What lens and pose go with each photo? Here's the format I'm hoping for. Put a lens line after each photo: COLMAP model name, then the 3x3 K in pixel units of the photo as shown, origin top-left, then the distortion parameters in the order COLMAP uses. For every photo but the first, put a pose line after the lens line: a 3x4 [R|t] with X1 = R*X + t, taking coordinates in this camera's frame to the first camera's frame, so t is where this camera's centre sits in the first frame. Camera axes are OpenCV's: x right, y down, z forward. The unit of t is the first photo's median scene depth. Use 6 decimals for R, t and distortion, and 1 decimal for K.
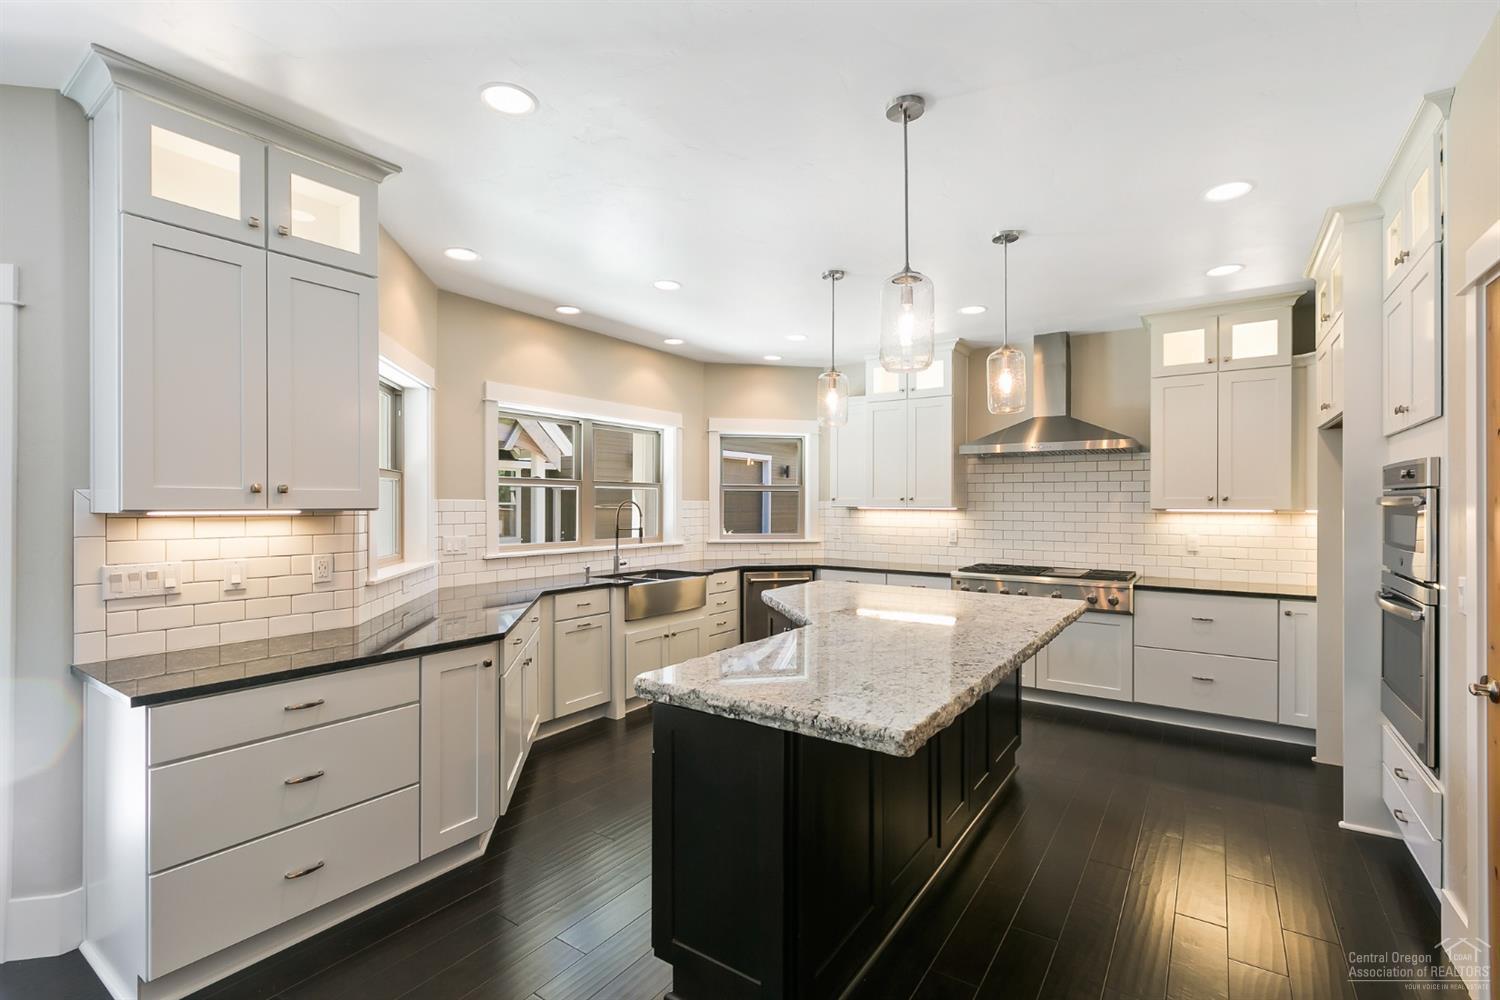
lens RADIAL K [[671.5, 0, 754.4], [0, 671.5, 507.2], [0, 0, 1]] dist [0.001394, 0.000165]
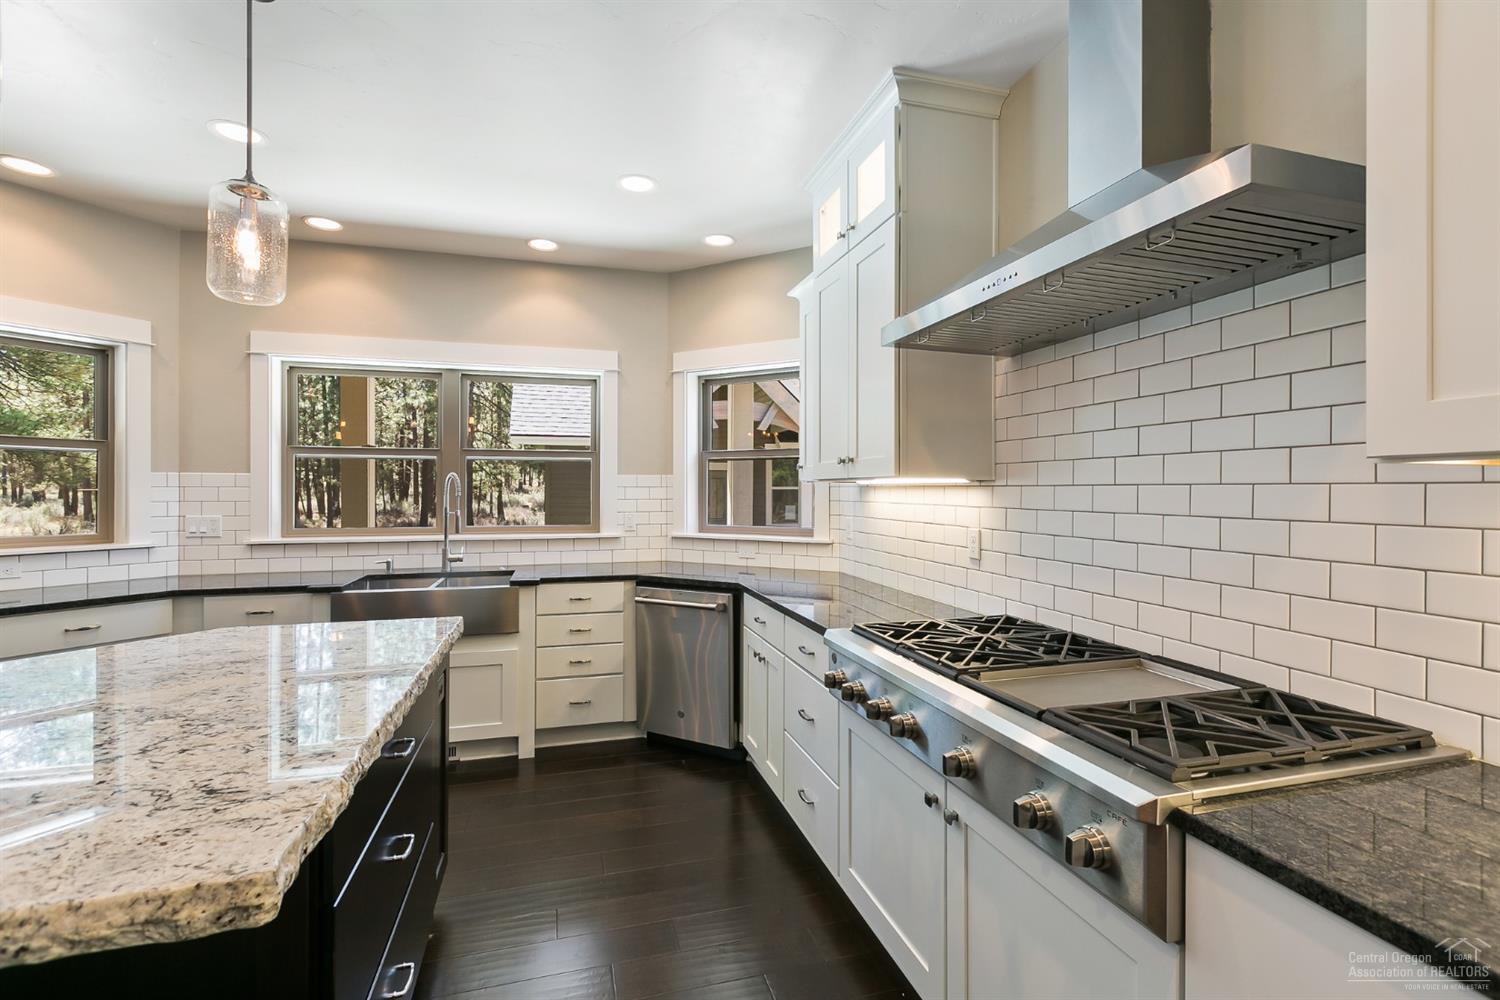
lens RADIAL K [[671.5, 0, 748.9], [0, 671.5, 487.7], [0, 0, 1]] dist [0.001394, 0.000165]
pose [[0.765432, -0.005847, -0.643490, 0.485653], [-0.001704, 0.999937, -0.011113, 0.012025], [0.643514, 0.009603, 0.765374, 0.603160]]
